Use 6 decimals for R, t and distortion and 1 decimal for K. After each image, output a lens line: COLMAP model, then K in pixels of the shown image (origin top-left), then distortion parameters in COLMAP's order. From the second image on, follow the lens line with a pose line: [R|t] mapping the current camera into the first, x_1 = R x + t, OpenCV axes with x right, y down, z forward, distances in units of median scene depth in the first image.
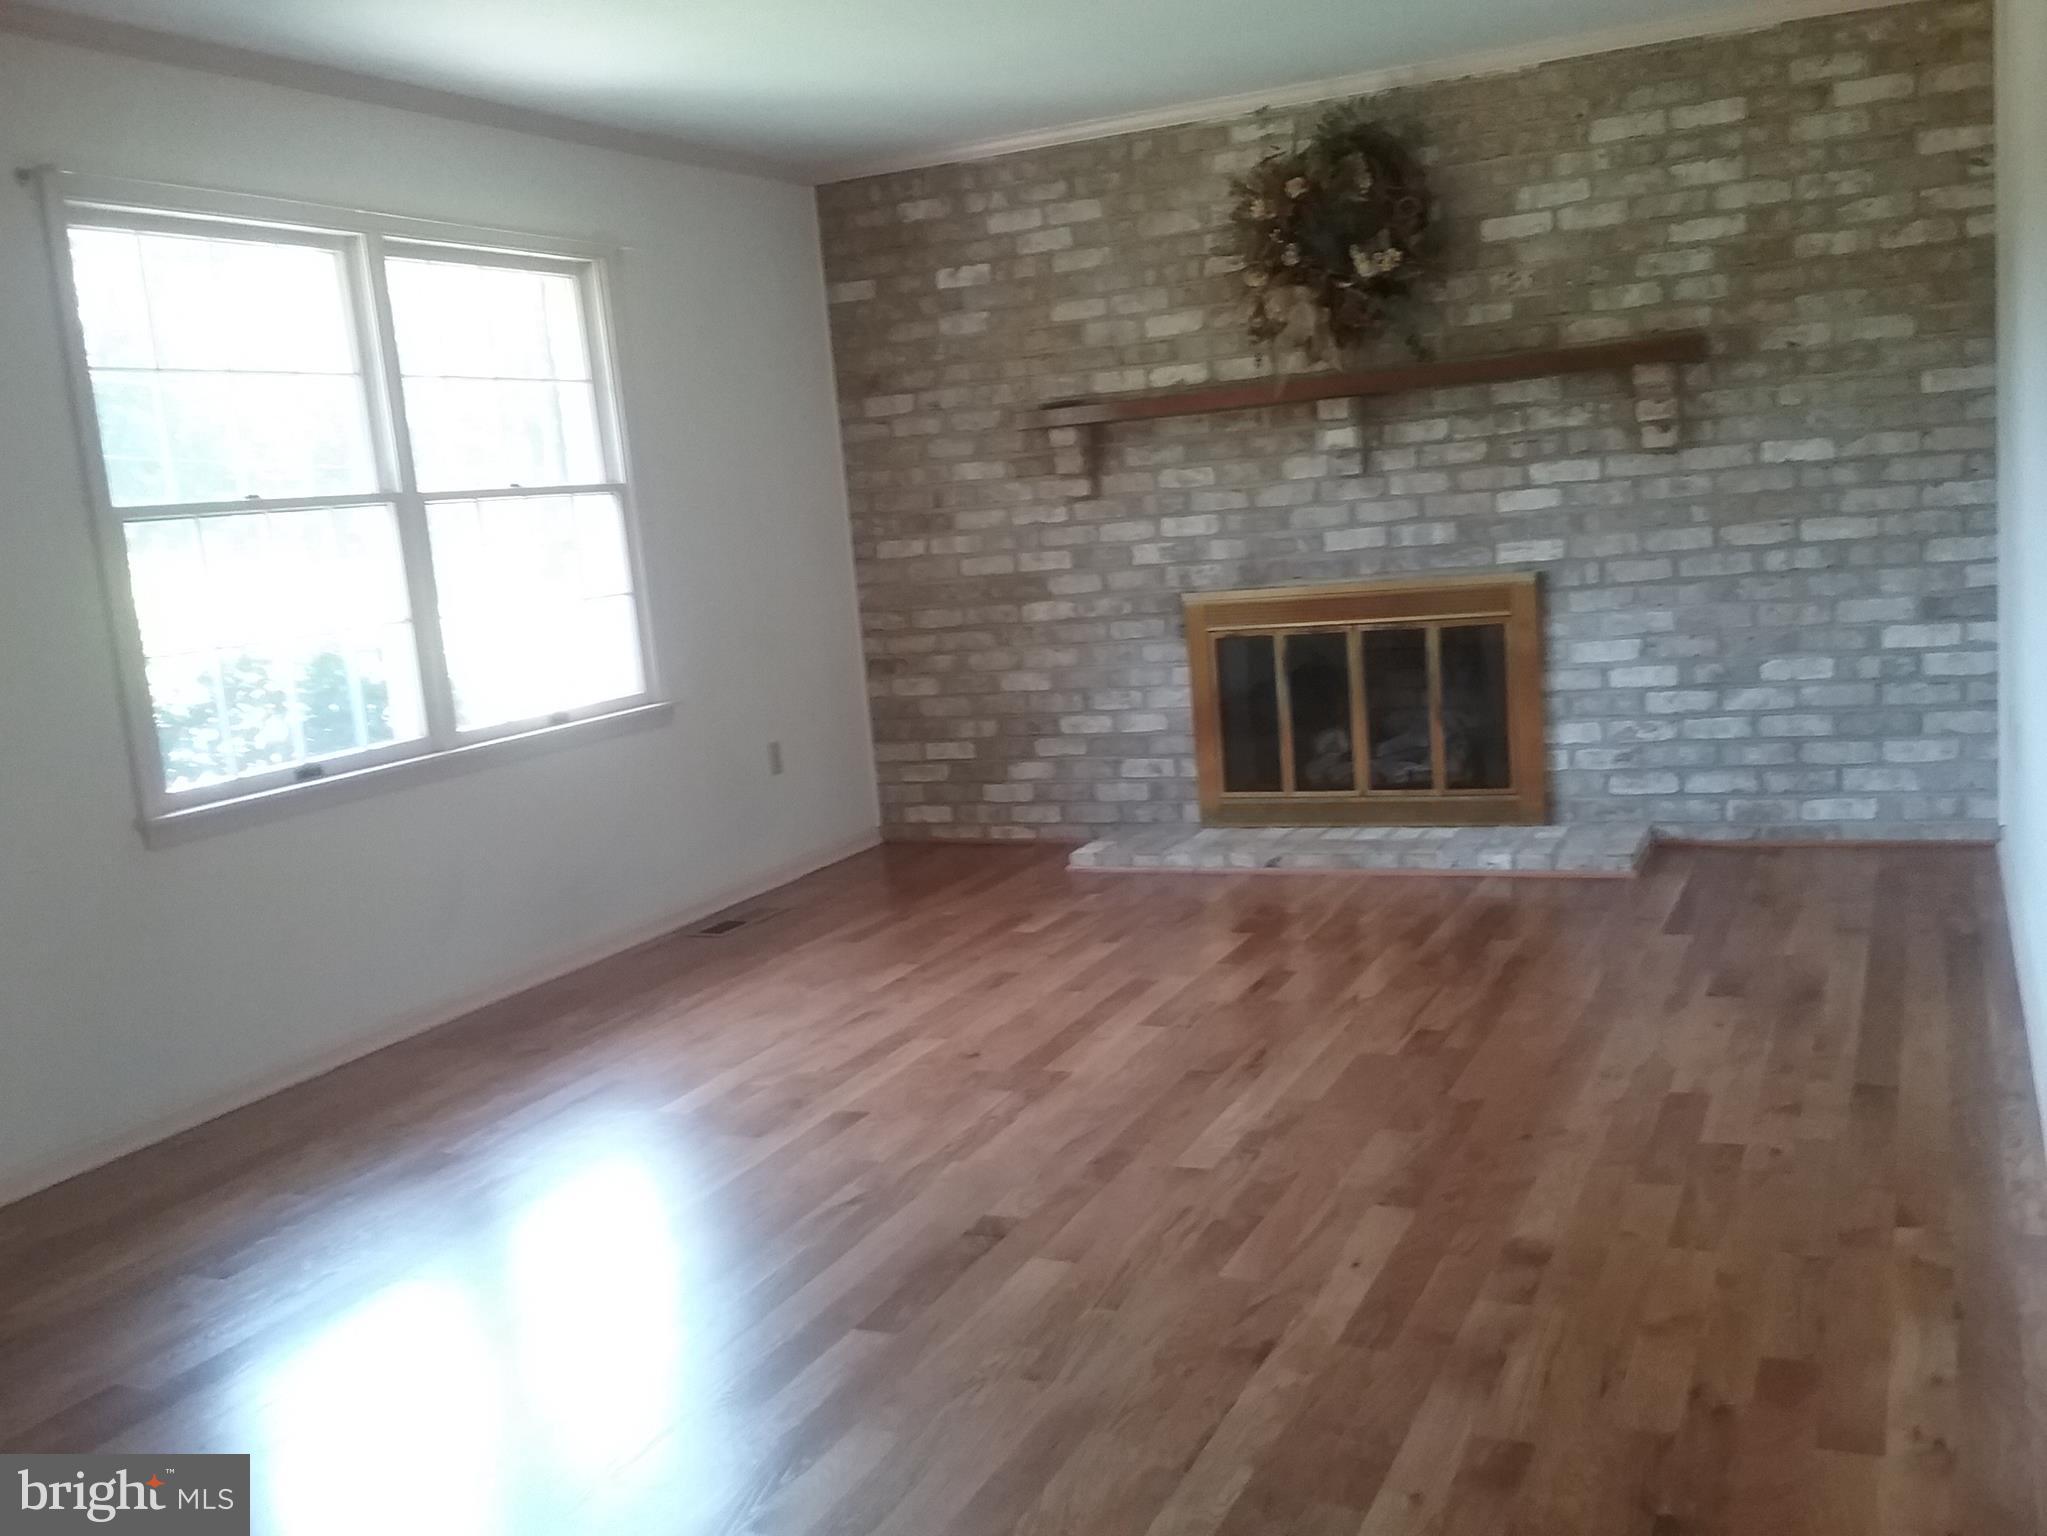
lens RADIAL K [[1841.9, 0, 1018.0], [0, 1841.9, 777.4], [0, 0, 1]] dist [0.064403, -0.149312]
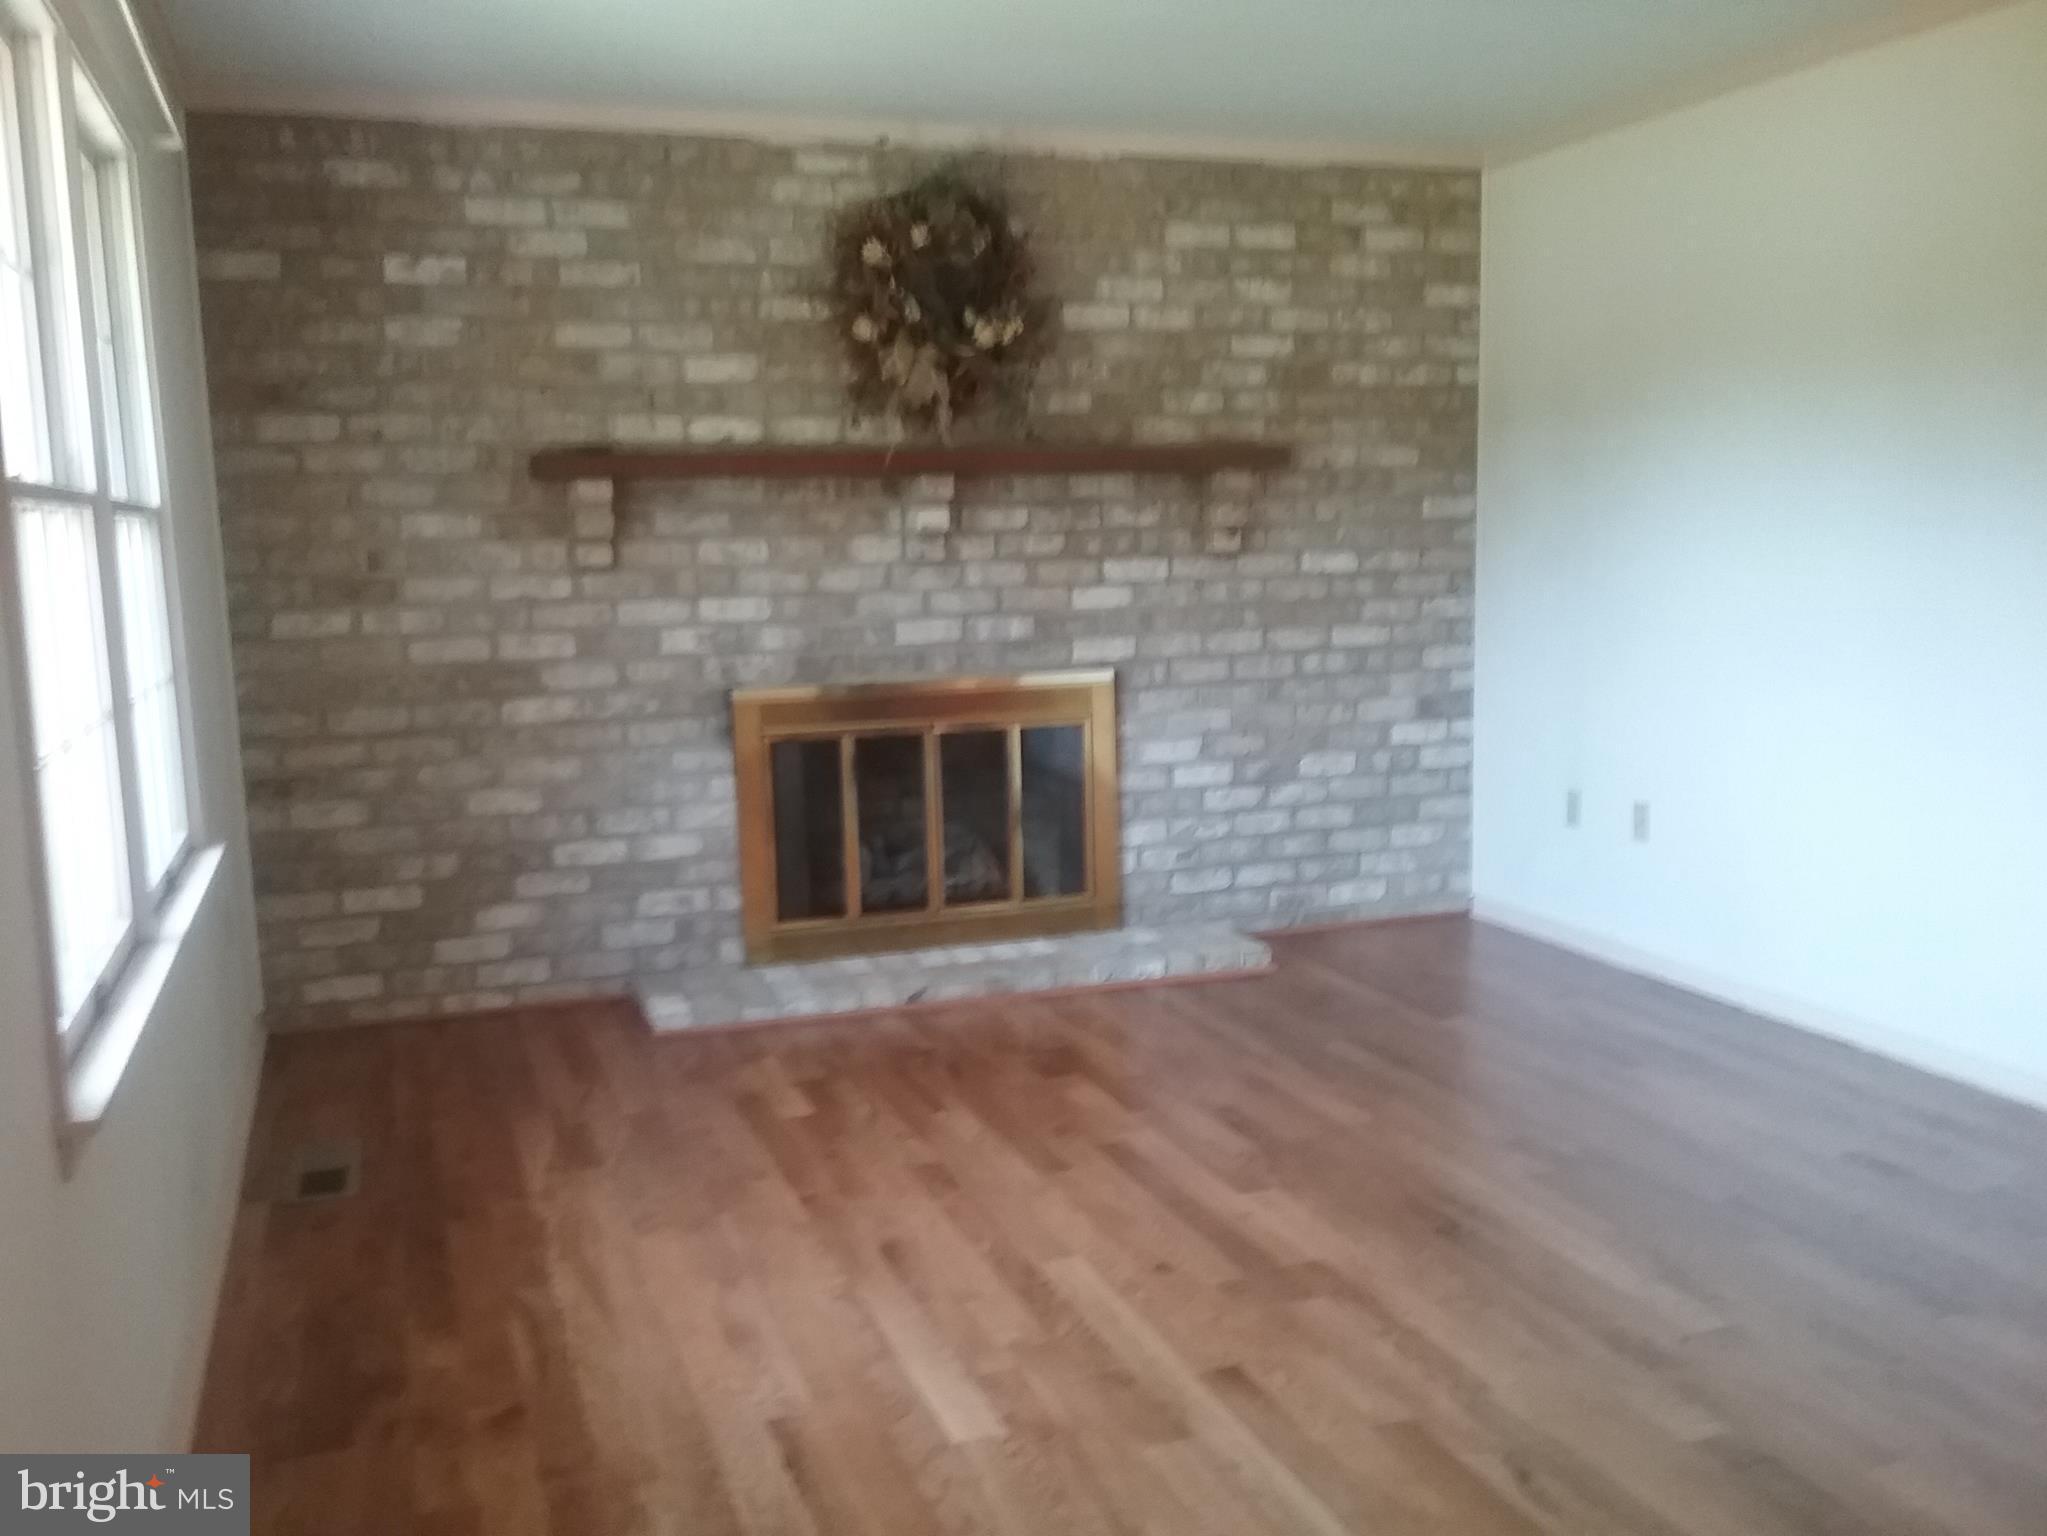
lens RADIAL K [[1841.9, 0, 1035.7], [0, 1841.9, 789.2], [0, 0, 1]] dist [0.064403, -0.149312]
pose [[0.725340, -0.025657, 0.687912, -0.420801], [0.067051, 0.997187, -0.033508, -0.018707], [-0.685117, 0.070430, 0.725020, 0.328752]]
